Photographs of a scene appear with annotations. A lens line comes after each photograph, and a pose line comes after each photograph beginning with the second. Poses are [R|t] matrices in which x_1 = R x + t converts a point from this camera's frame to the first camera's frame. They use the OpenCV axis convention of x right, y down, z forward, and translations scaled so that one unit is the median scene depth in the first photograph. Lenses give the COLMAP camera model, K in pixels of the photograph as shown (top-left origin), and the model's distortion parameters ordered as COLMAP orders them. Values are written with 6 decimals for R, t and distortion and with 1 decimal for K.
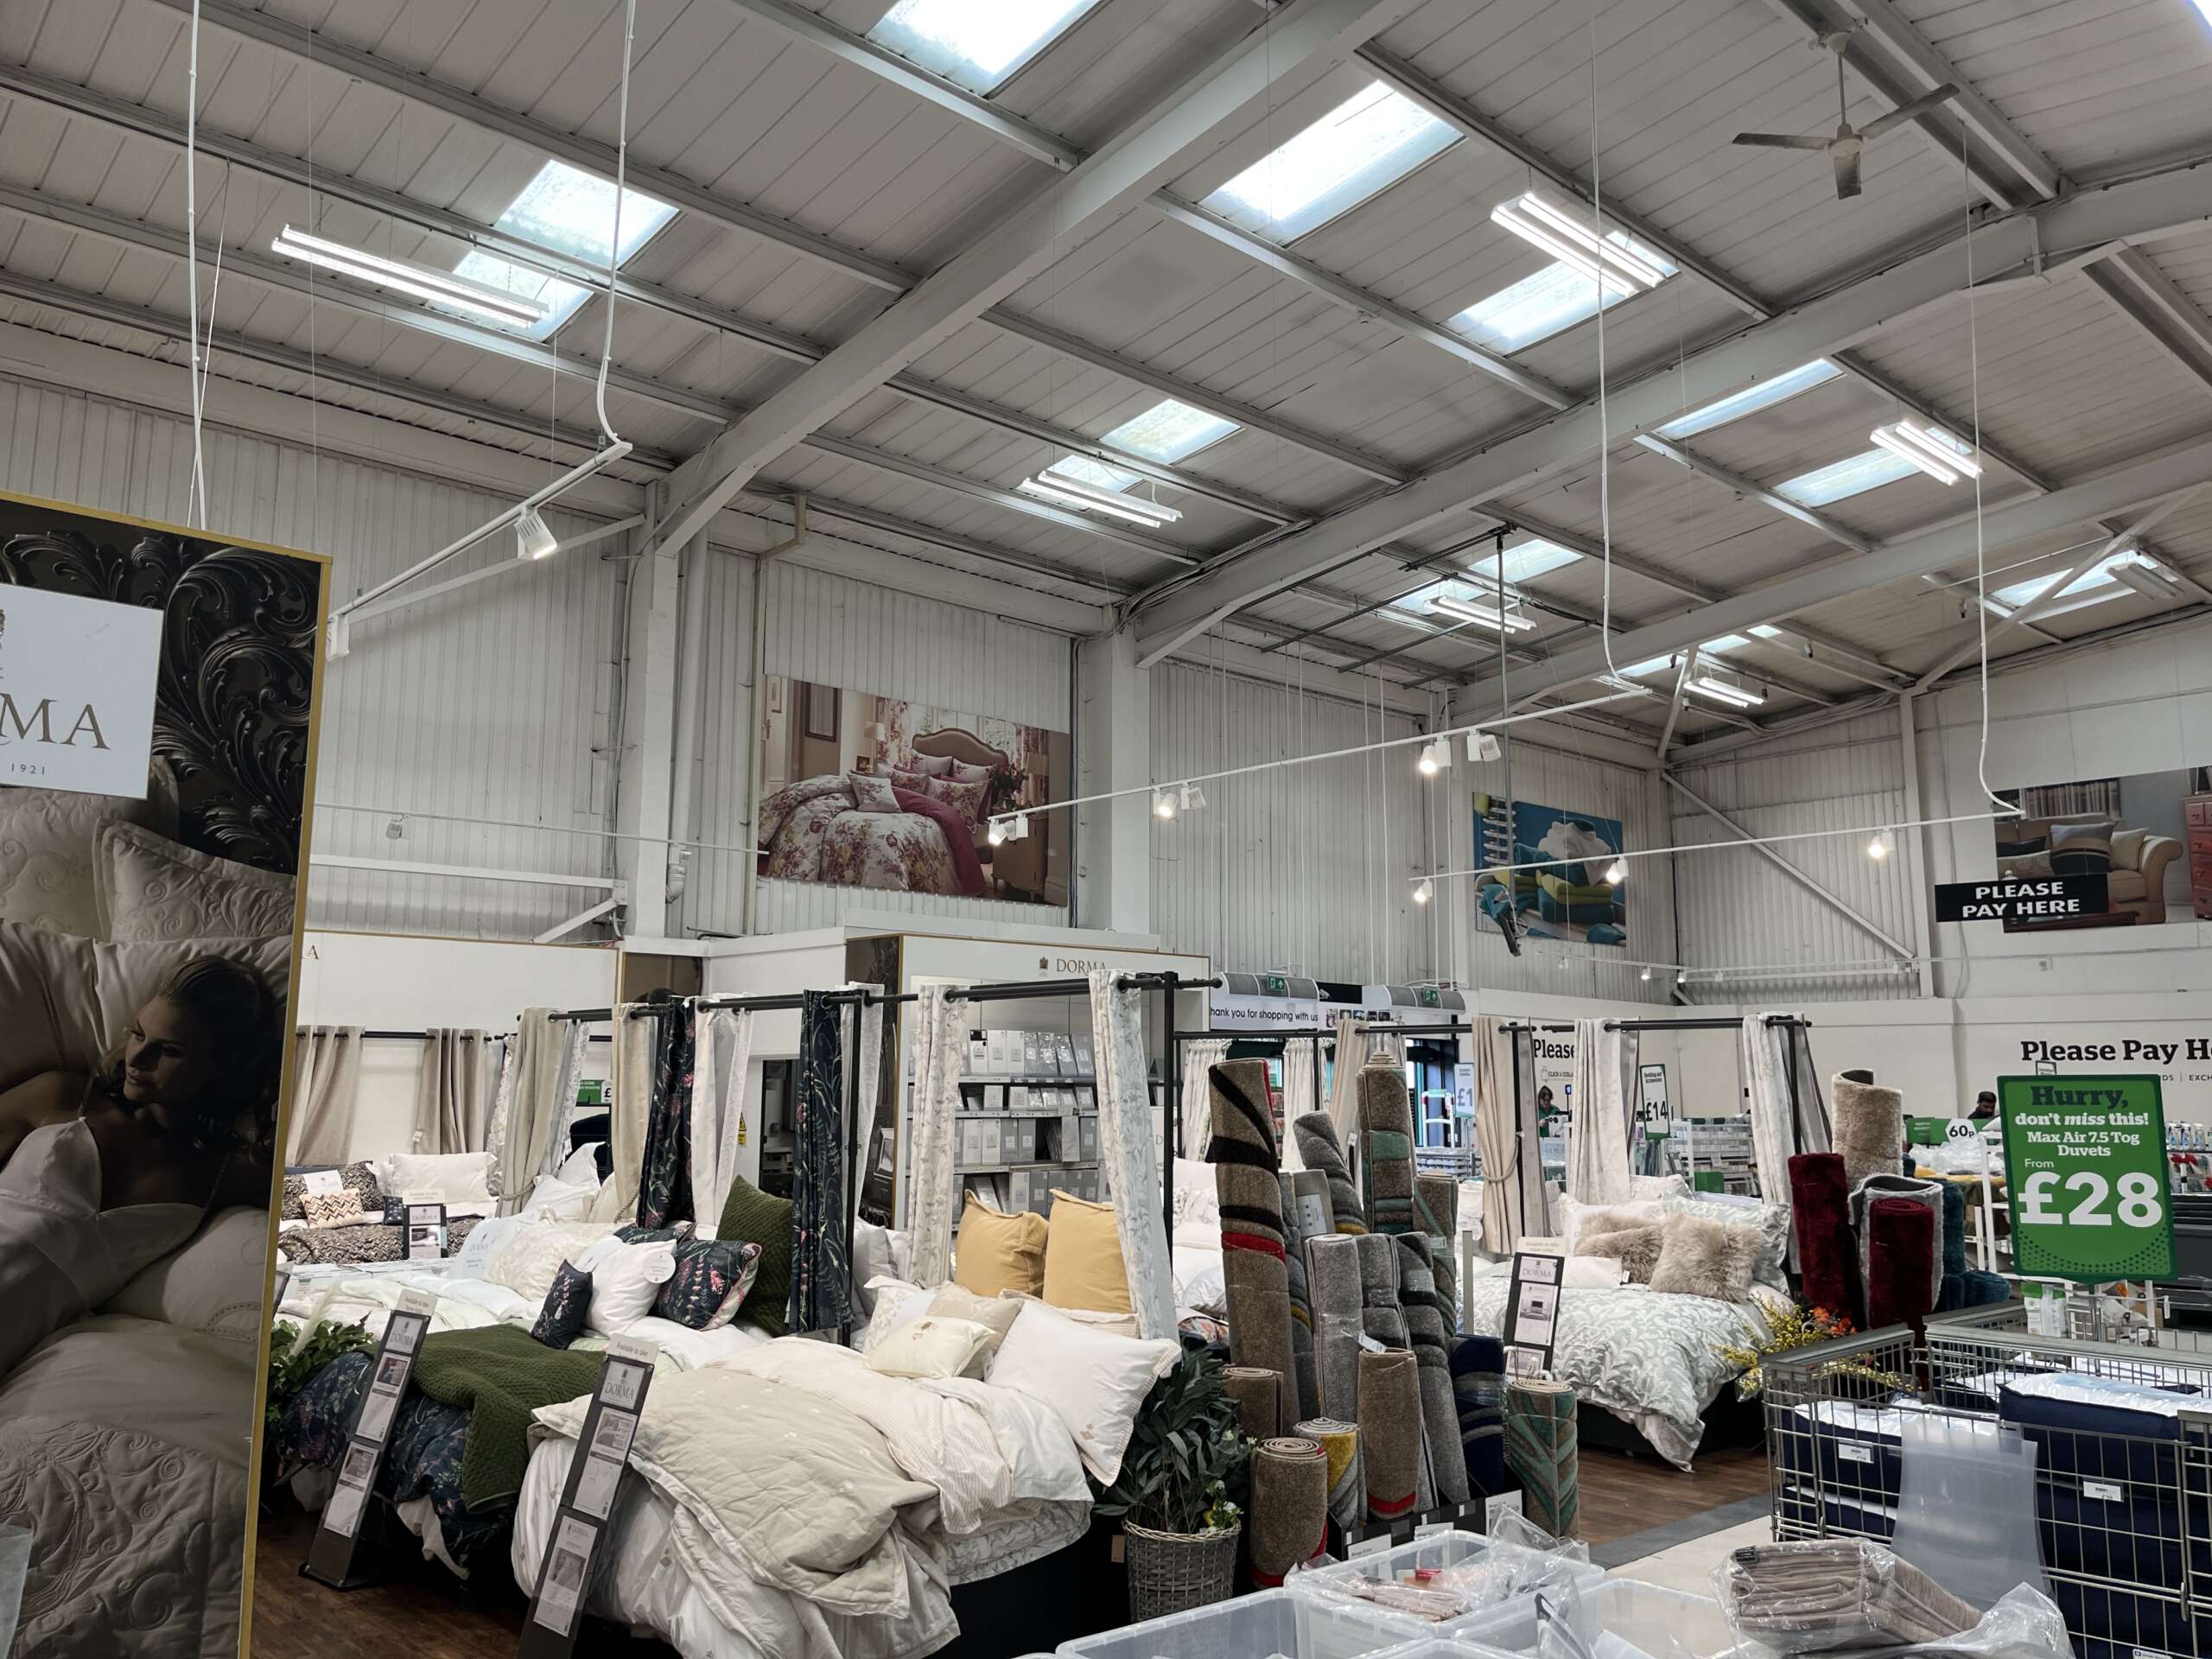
lens RADIAL K [[1673.1, 0, 1133.4], [0, 1673.1, 822.3], [0, 0, 1]] dist [0.077538, -0.111760]
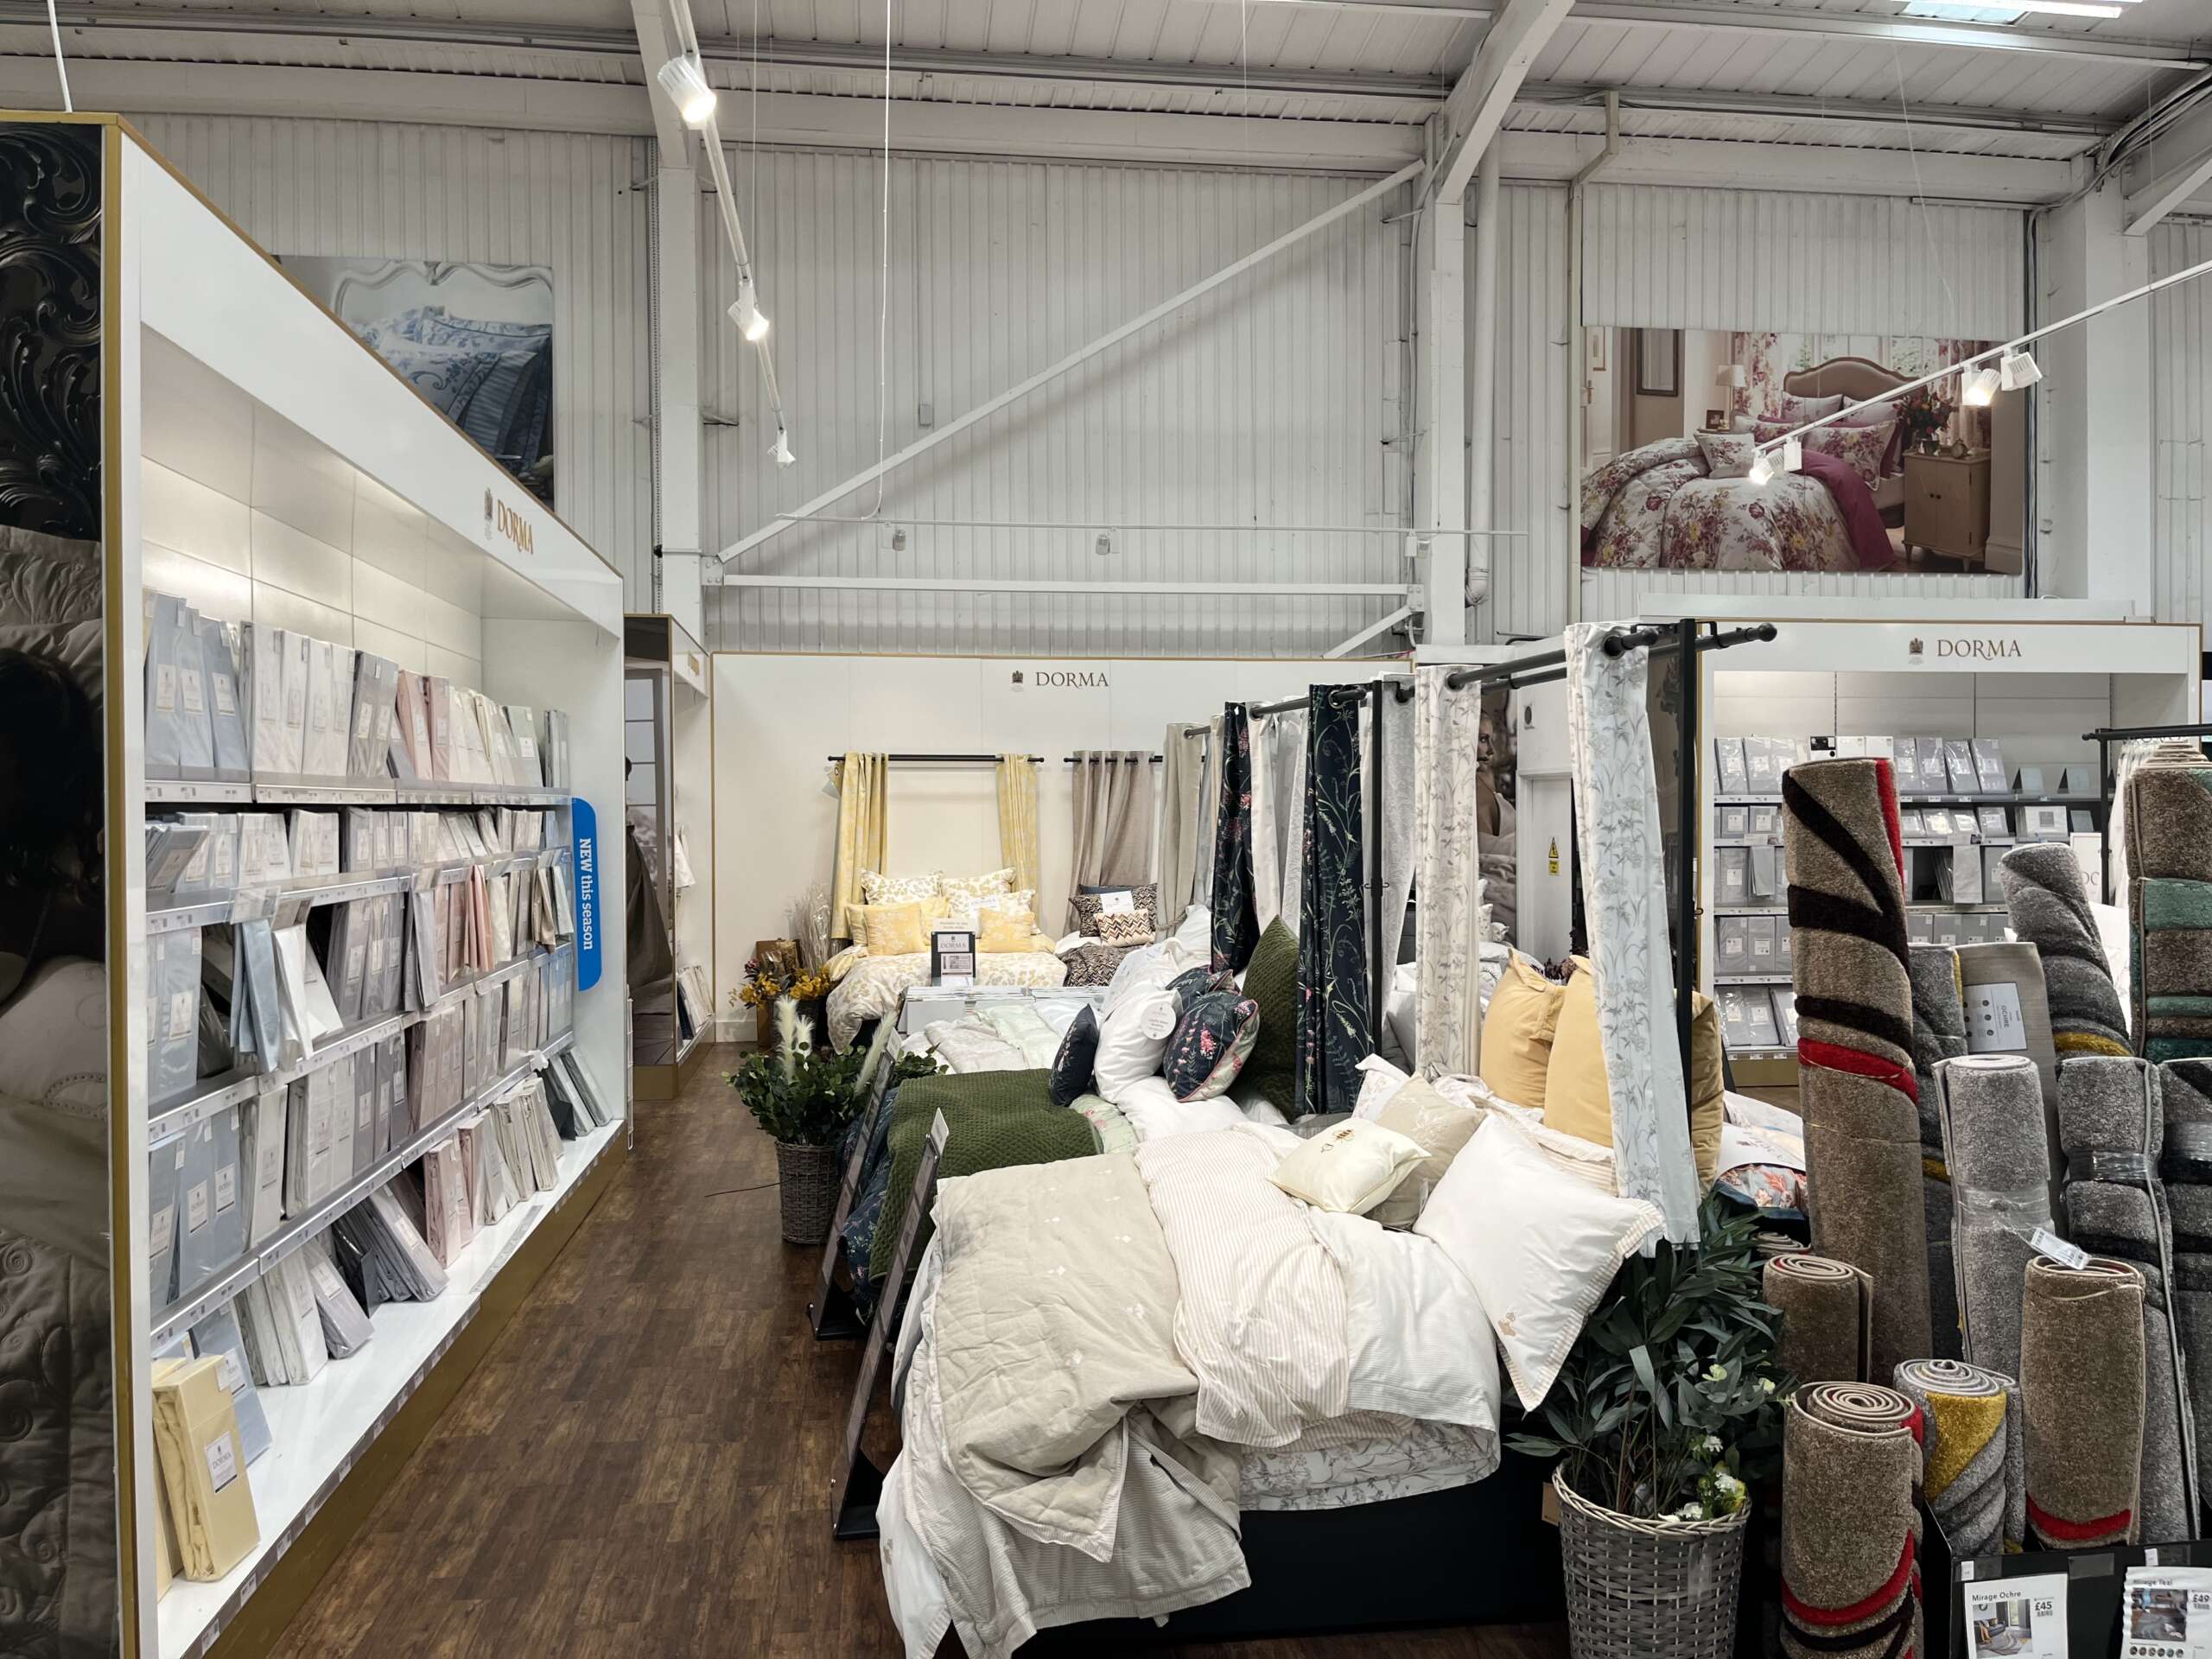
lens RADIAL K [[1673.1, 0, 1133.4], [0, 1673.1, 822.3], [0, 0, 1]] dist [0.077538, -0.111760]
pose [[0.821231, -0.002476, -0.570590, 0.184152], [0.095328, 0.986531, 0.132923, 0.054926], [0.562576, -0.163554, 0.810407, 0.337740]]
